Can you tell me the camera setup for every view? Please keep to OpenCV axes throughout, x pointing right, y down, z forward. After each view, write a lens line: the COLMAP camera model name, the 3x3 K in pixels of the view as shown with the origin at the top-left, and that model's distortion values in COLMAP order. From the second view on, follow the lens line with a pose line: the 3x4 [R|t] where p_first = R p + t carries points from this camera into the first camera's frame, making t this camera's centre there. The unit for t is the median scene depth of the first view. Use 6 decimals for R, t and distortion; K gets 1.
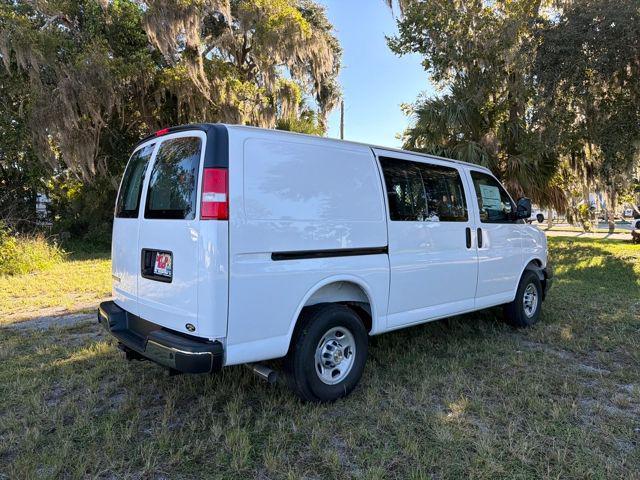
lens RADIAL K [[459.5, 0, 323.3], [0, 459.5, 236.8], [0, 0, 1]] dist [0.038914, -0.032193]
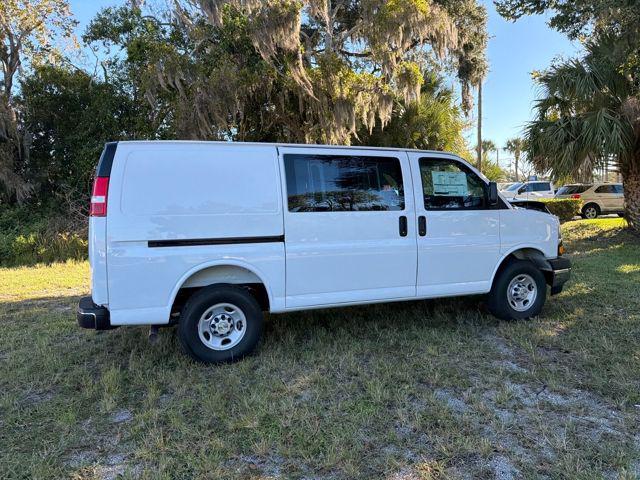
lens RADIAL K [[459.5, 0, 321.5], [0, 459.5, 241.8], [0, 0, 1]] dist [0.038914, -0.032193]
pose [[0.917757, 0.005761, -0.397100, 0.536154], [0.011531, 0.999087, 0.041142, -0.006534], [0.396974, -0.042337, 0.916853, 0.010713]]
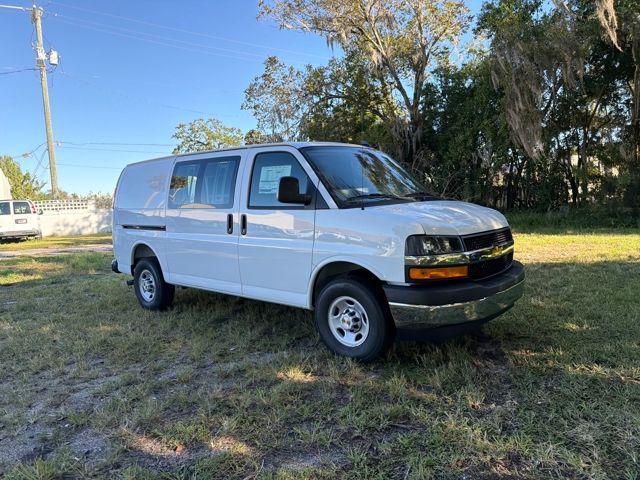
lens RADIAL K [[459.5, 0, 320.2], [0, 459.5, 243.9], [0, 0, 1]] dist [0.038914, -0.032193]
pose [[0.095760, 0.091145, -0.991223, 1.330934], [-0.000979, 0.995807, 0.091472, -0.046382], [0.995404, -0.007789, 0.095448, 1.083218]]
